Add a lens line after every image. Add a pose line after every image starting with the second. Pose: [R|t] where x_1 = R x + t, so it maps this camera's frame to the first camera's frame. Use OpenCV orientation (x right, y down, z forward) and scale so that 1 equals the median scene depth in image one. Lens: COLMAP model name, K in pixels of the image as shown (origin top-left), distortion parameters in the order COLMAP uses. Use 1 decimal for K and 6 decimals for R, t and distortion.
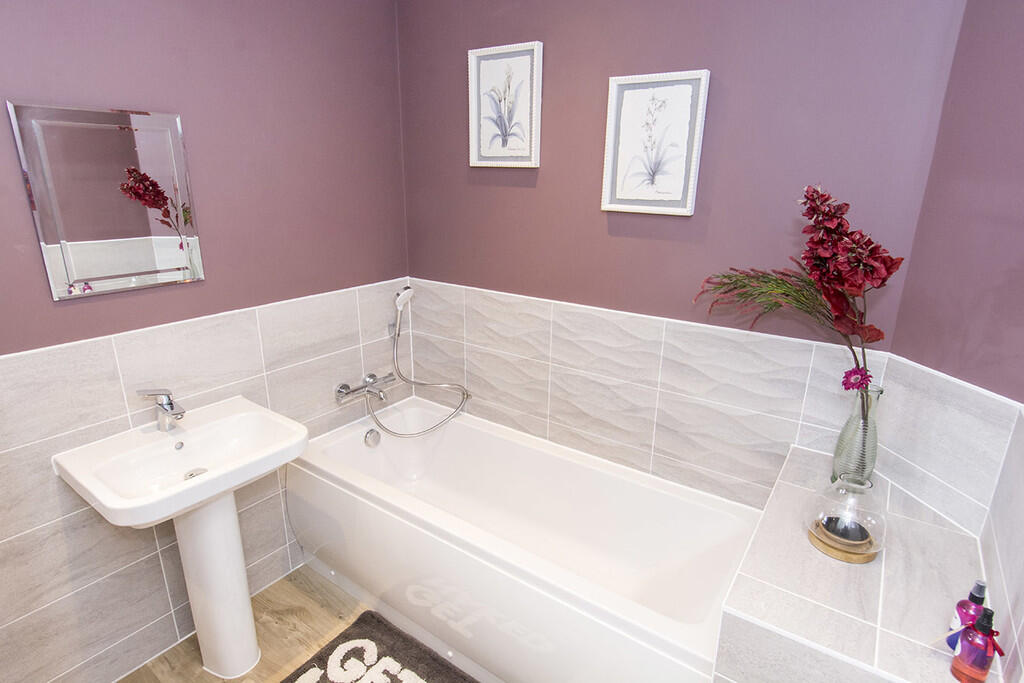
lens RADIAL K [[541.2, 0, 510.2], [0, 541.2, 342.9], [0, 0, 1]] dist [-0.001576, -0.000999]
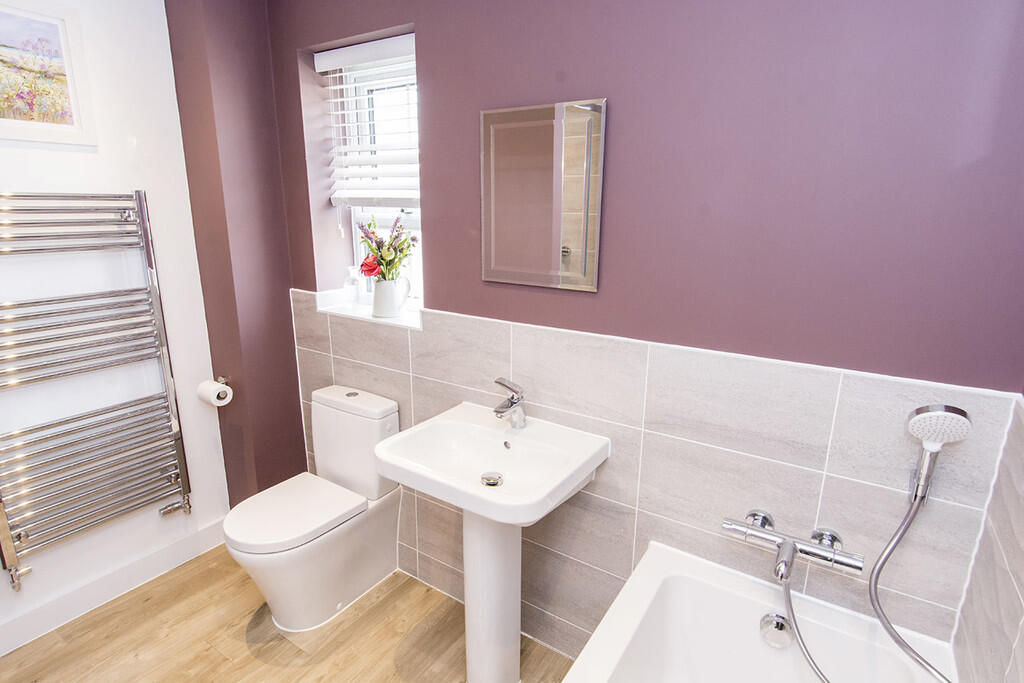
lens RADIAL K [[541.2, 0, 510.2], [0, 541.2, 342.9], [0, 0, 1]] dist [-0.001576, -0.000999]
pose [[0.035989, 0.234006, -0.971569, 0.236270], [-0.309580, 0.926985, 0.211801, -0.147919], [0.950192, 0.293155, 0.105805, 0.645426]]
